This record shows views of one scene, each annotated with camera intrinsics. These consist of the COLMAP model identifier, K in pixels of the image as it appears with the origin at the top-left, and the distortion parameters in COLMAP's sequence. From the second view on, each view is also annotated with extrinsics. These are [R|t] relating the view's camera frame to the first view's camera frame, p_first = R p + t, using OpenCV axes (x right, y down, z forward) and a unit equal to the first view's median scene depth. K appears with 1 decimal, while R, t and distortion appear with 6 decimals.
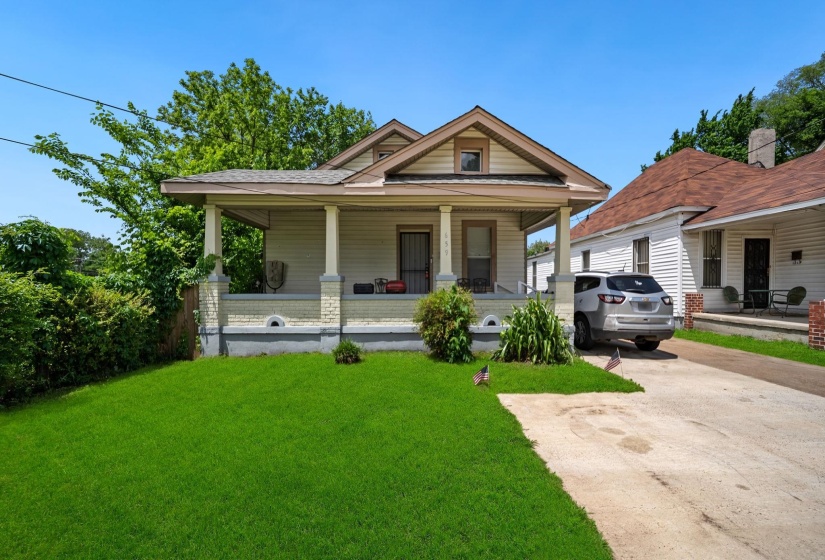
lens RADIAL K [[295.9, 0, 425.1], [0, 295.9, 286.9], [0, 0, 1]] dist [-0.000995, -0.000254]
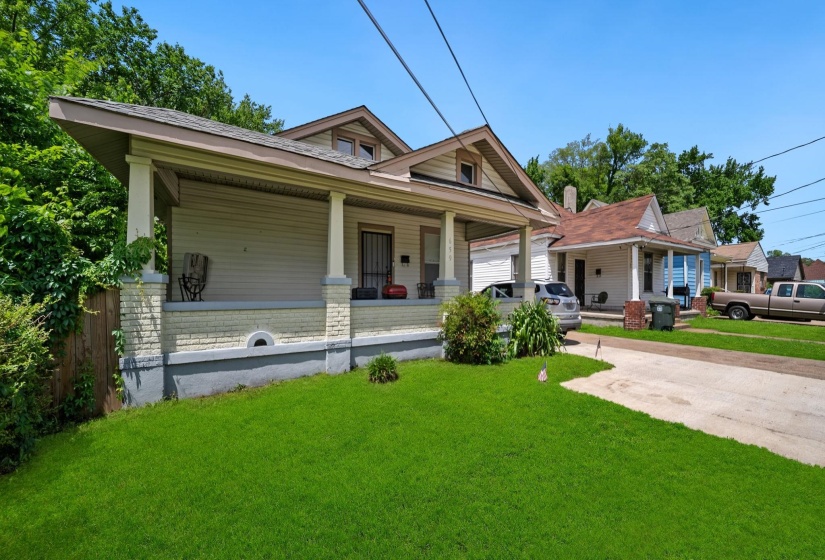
lens RADIAL K [[295.9, 0, 421.3], [0, 295.9, 288.0], [0, 0, 1]] dist [-0.000995, -0.000254]
pose [[0.862044, 0.008229, 0.506767, -0.534362], [-0.003774, 0.999945, -0.009816, -0.002823], [-0.506820, 0.006550, 0.862027, 0.178411]]
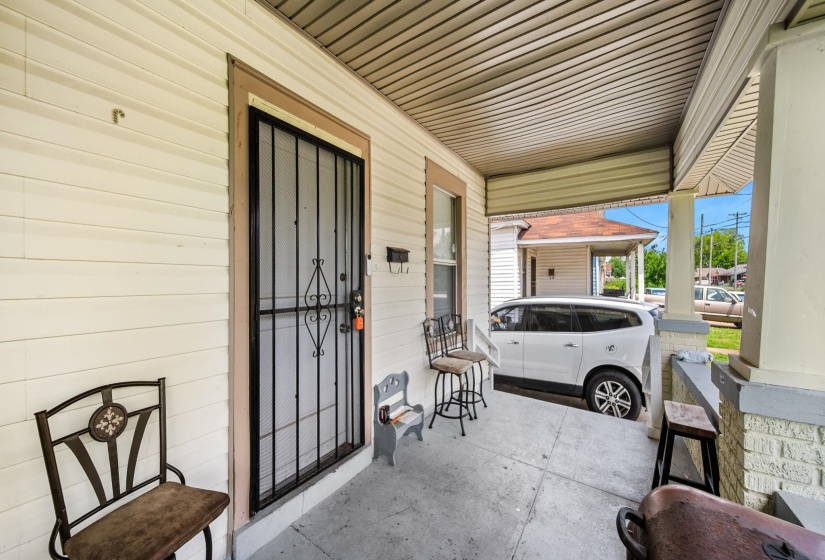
lens RADIAL K [[295.9, 0, 417.2], [0, 295.9, 279.0], [0, 0, 1]] dist [-0.000995, -0.000254]
pose [[0.569232, 0.005648, 0.822157, -0.246090], [-0.004662, 0.999983, -0.003642, -0.105456], [-0.822163, -0.001760, 0.569249, 1.120235]]
